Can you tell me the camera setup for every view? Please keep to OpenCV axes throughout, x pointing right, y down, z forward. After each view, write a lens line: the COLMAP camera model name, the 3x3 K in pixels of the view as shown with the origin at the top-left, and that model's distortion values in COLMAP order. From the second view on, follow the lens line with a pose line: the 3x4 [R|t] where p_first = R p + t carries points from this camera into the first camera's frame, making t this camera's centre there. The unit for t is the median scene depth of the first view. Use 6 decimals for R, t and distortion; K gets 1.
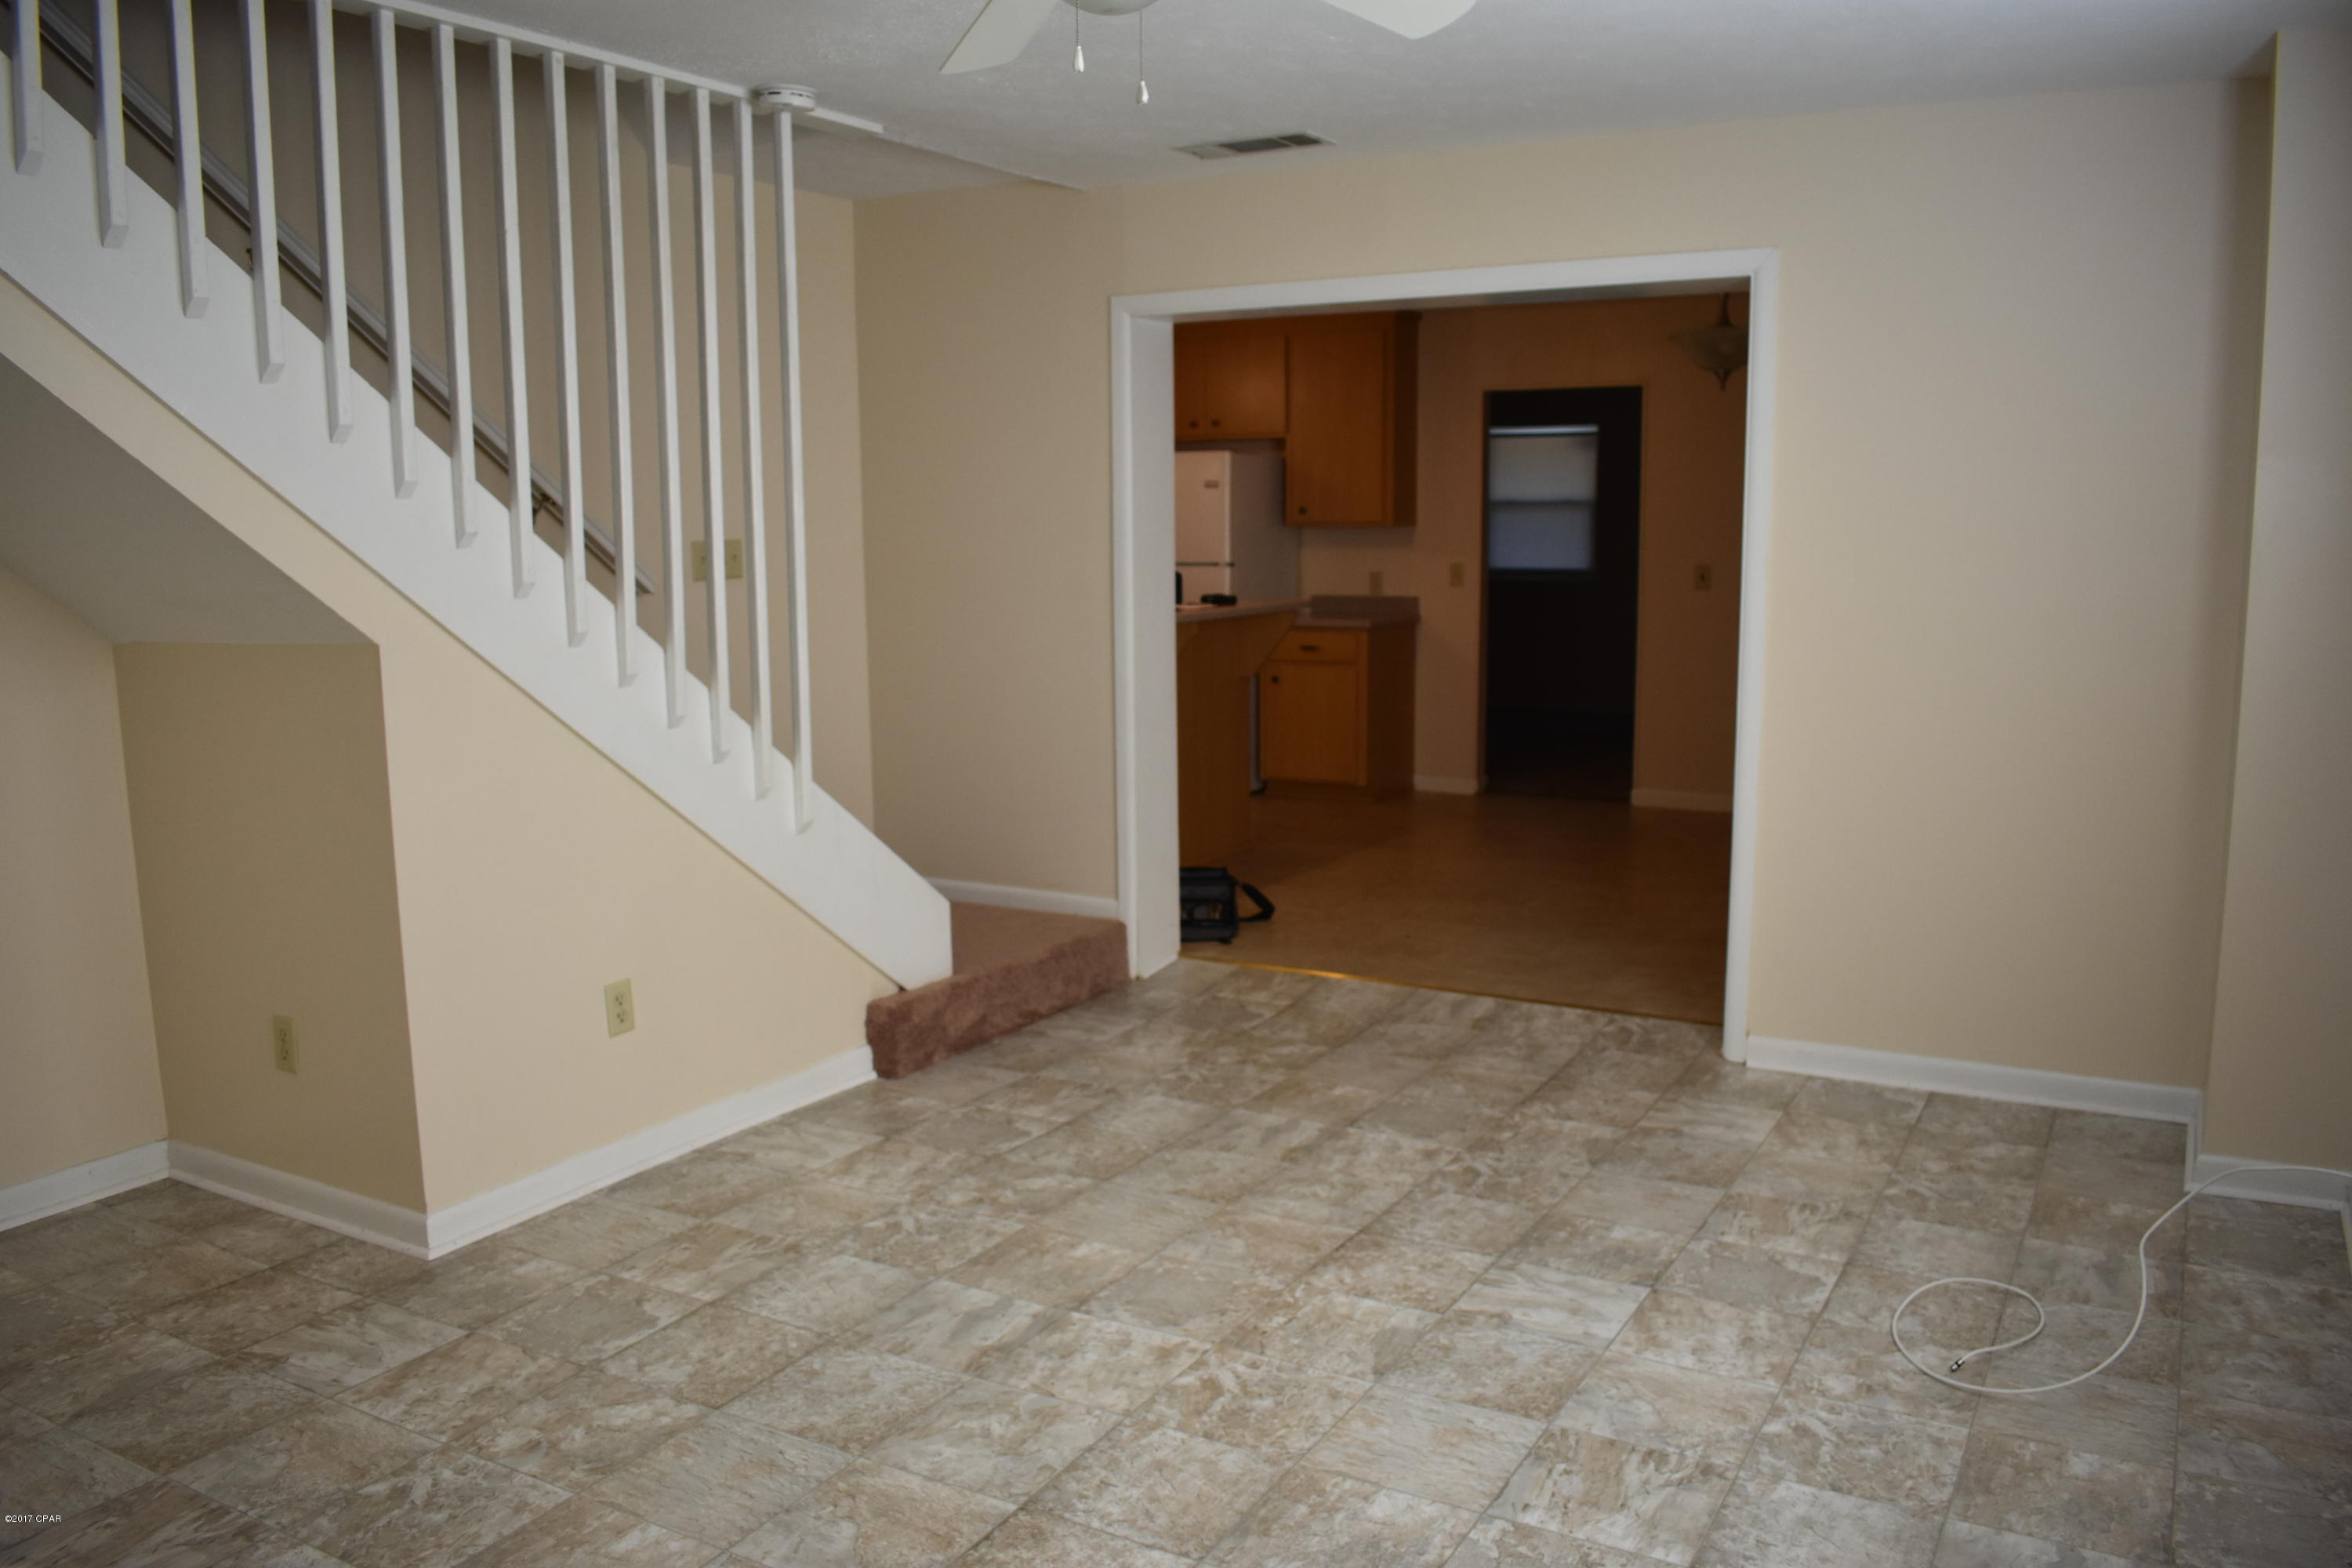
lens RADIAL K [[1836.8, 0, 1186.3], [0, 1836.8, 788.4], [0, 0, 1]] dist [-0.095718, 0.017168]
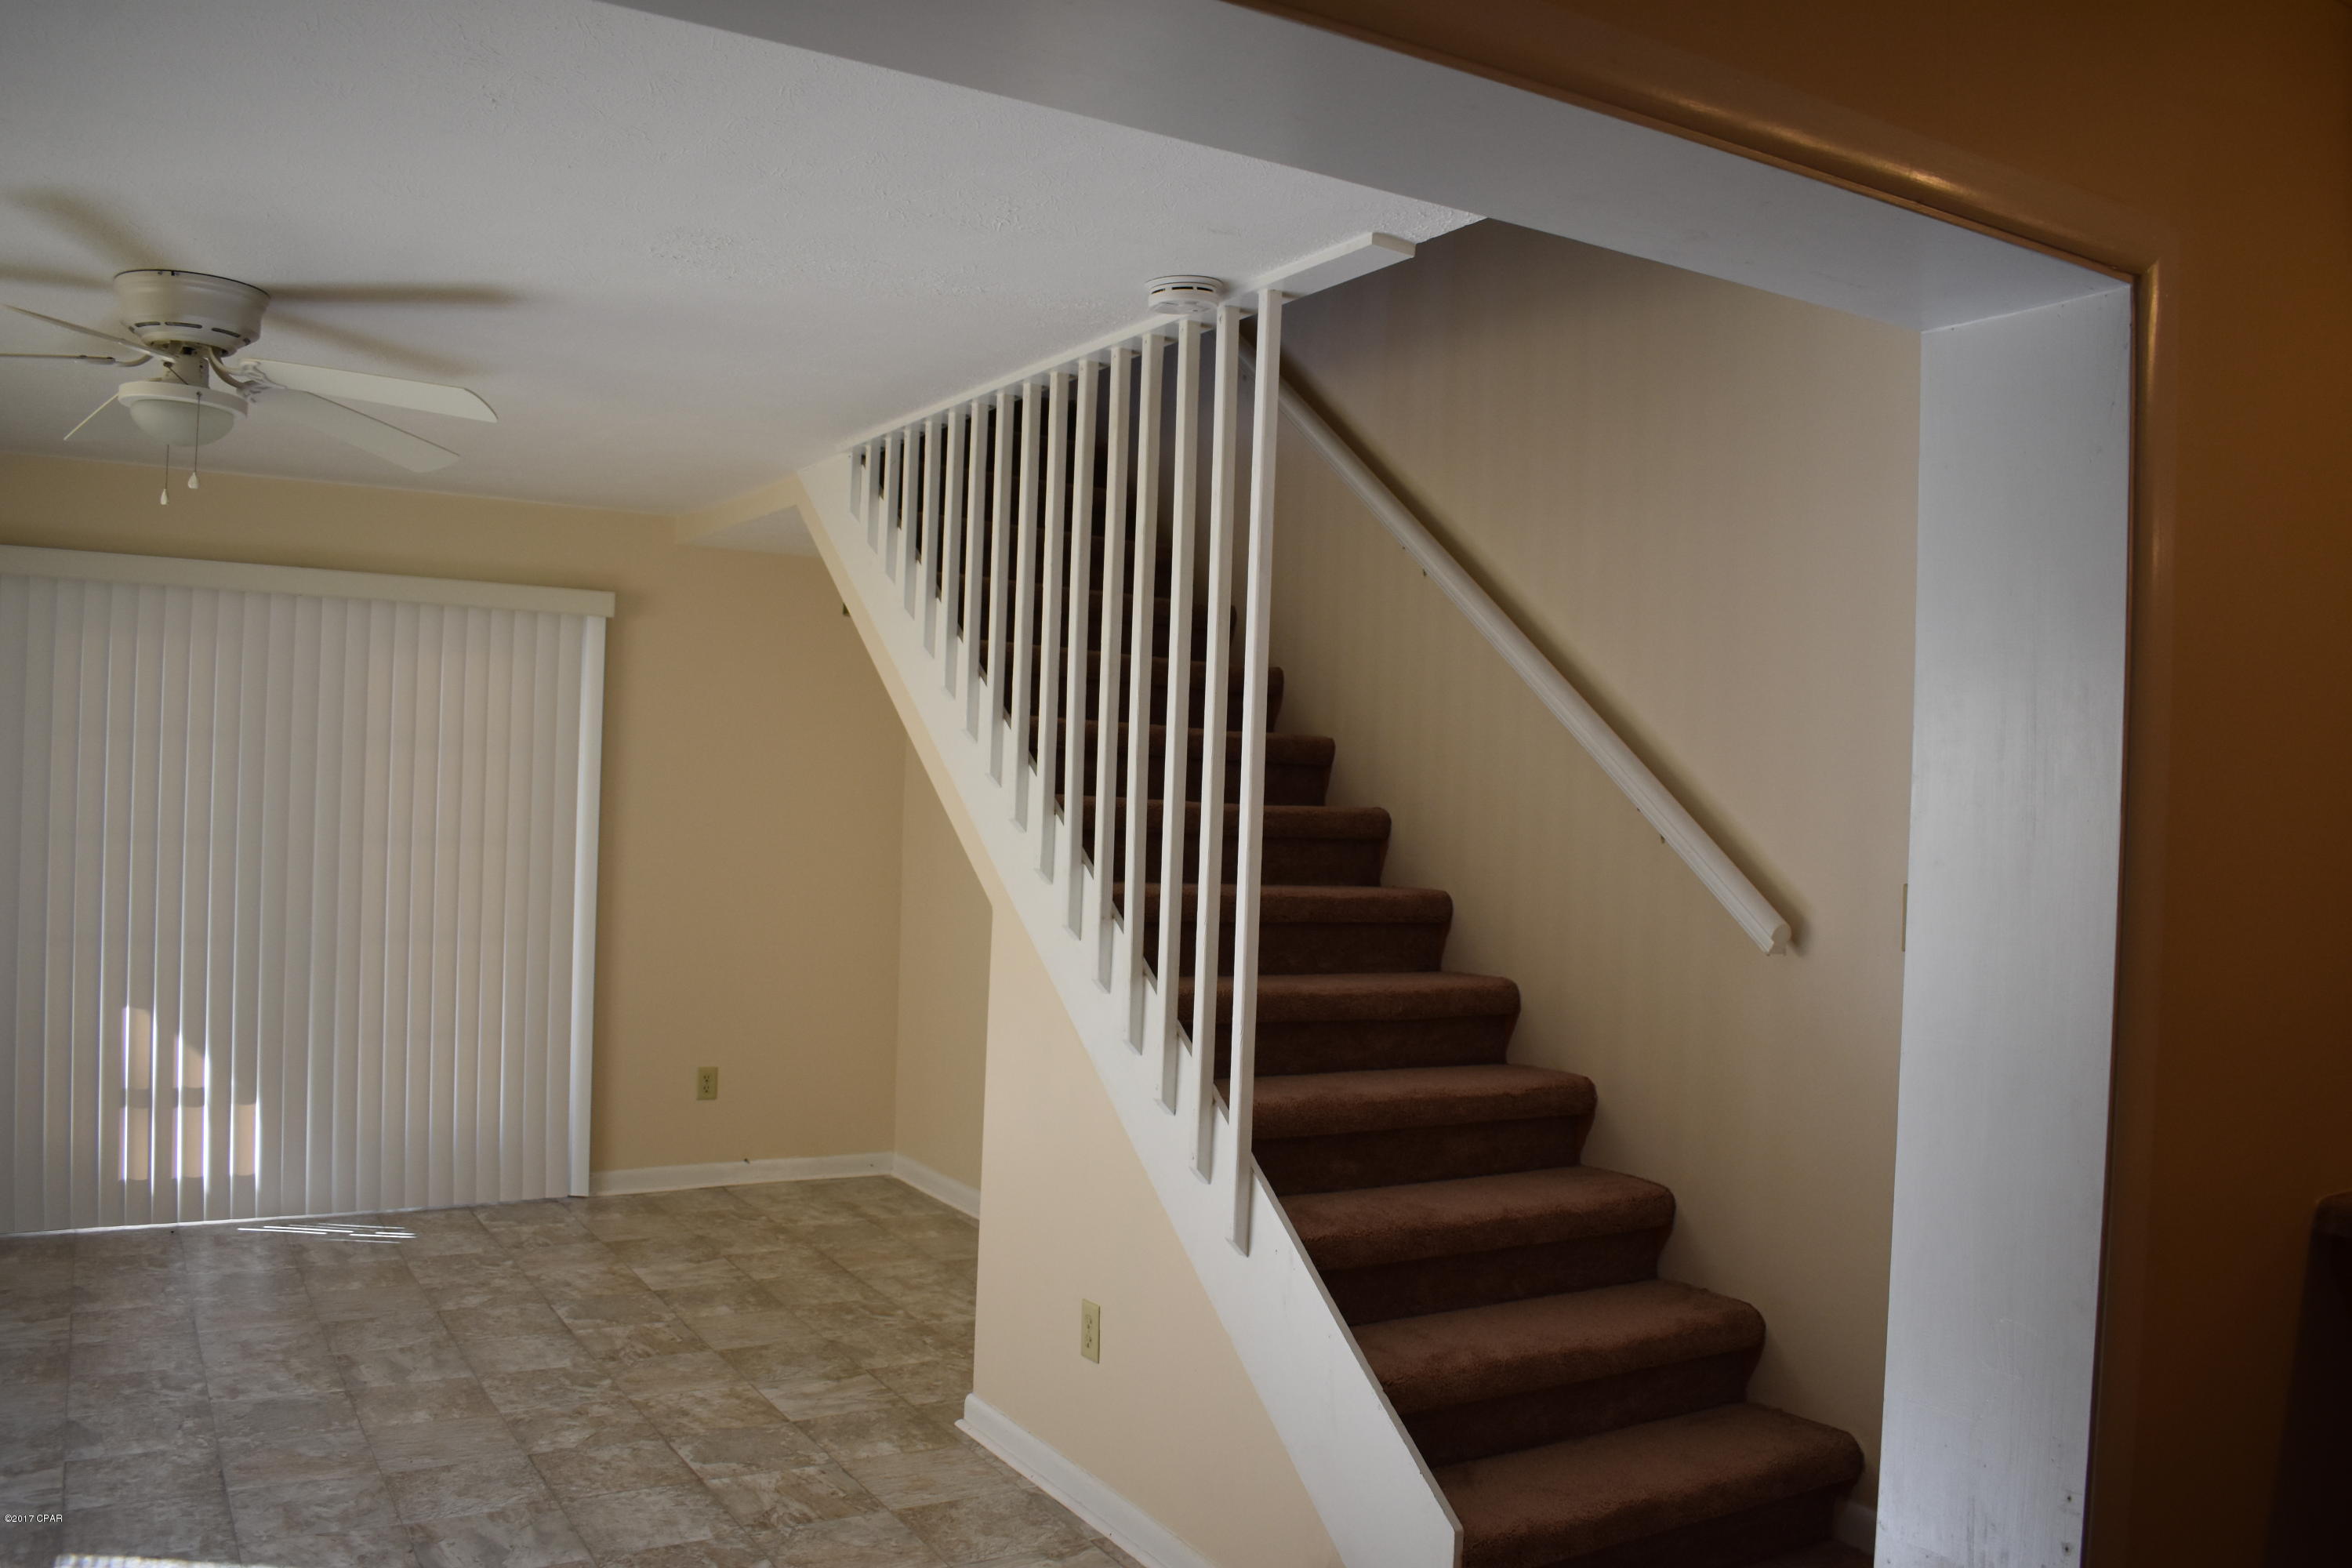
lens RADIAL K [[1836.8, 0, 1186.3], [0, 1836.8, 788.4], [0, 0, 1]] dist [-0.095718, 0.017168]
pose [[-0.477574, -0.010459, -0.878529, 0.752759], [-0.161004, 0.984038, 0.075808, -0.321849], [0.863714, 0.177650, -0.471635, 1.984755]]
